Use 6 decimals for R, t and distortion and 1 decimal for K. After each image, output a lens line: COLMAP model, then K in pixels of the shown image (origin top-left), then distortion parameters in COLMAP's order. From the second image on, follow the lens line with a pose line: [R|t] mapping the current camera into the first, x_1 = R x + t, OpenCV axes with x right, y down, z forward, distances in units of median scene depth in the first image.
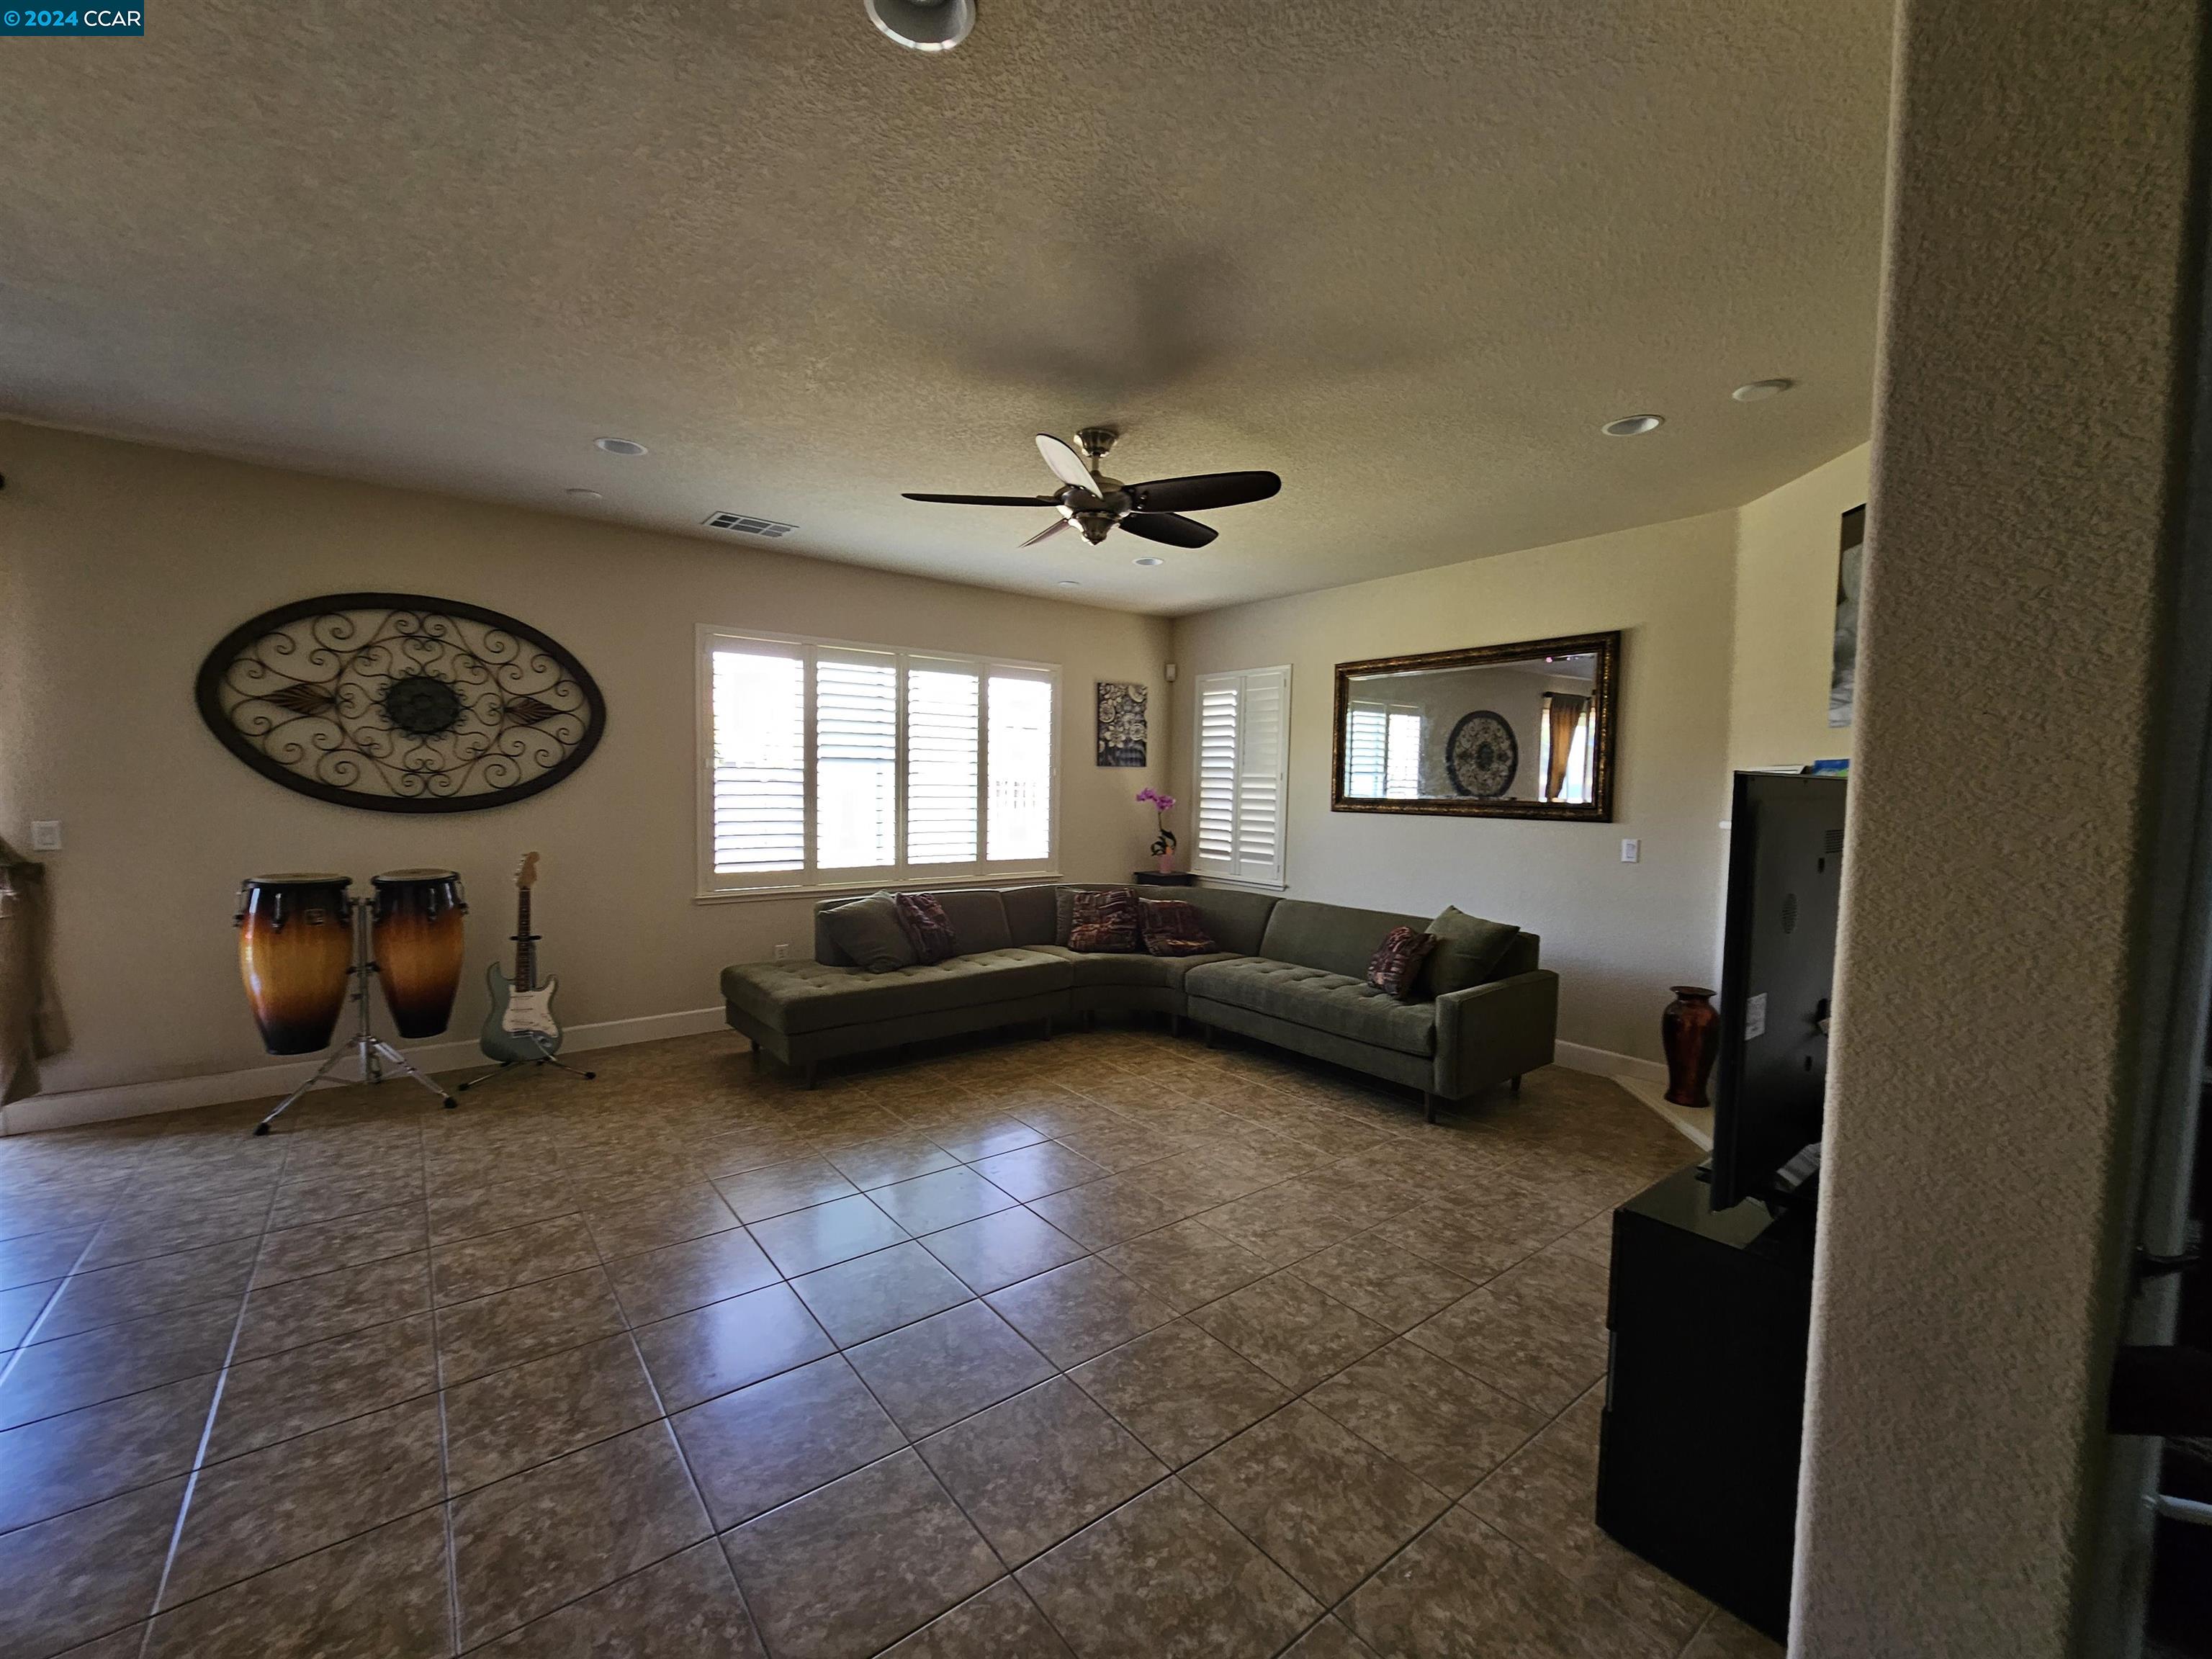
lens RADIAL K [[907.7, 0, 1095.5], [0, 907.7, 838.8], [0, 0, 1]] dist [-0.000447, 0.001406]
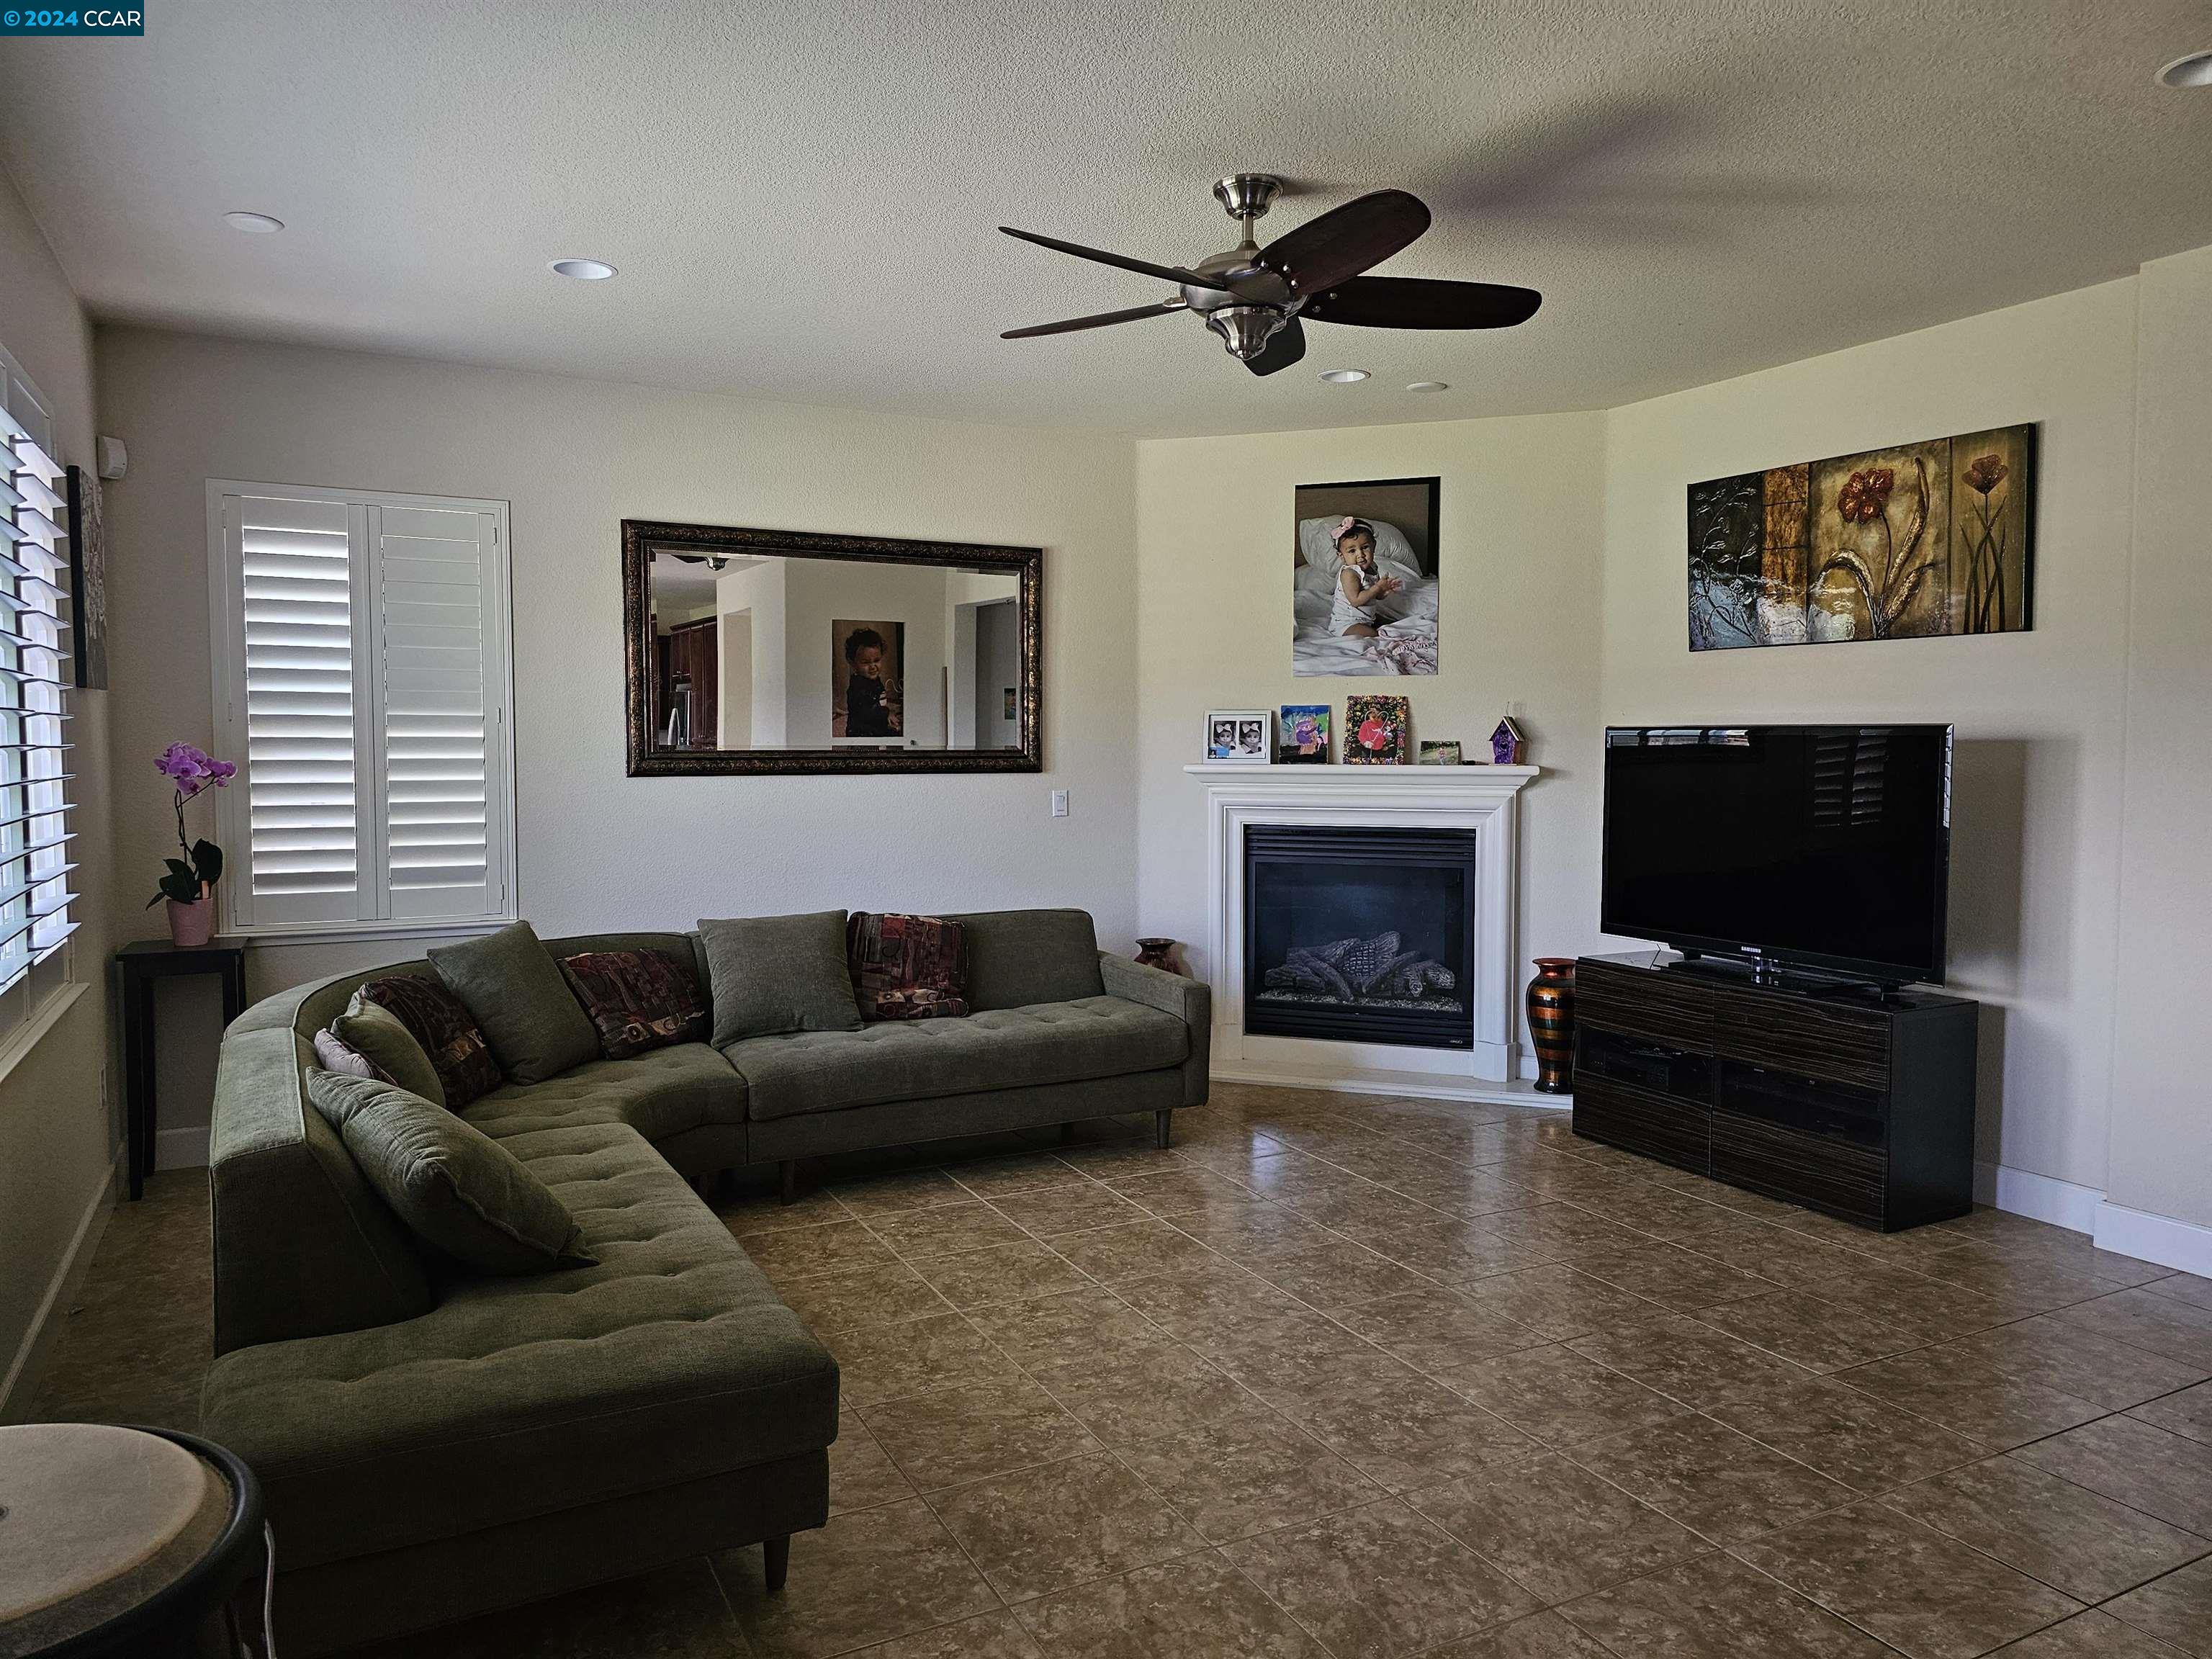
lens RADIAL K [[1489.7, 0, 1095.0], [0, 1489.7, 823.4], [0, 0, 1]] dist [0.055638, -0.039544]
pose [[0.183502, -0.076308, 0.980053, -0.897751], [0.059255, 0.996028, 0.066458, -0.067329], [-0.981232, 0.045878, 0.187295, 0.770626]]
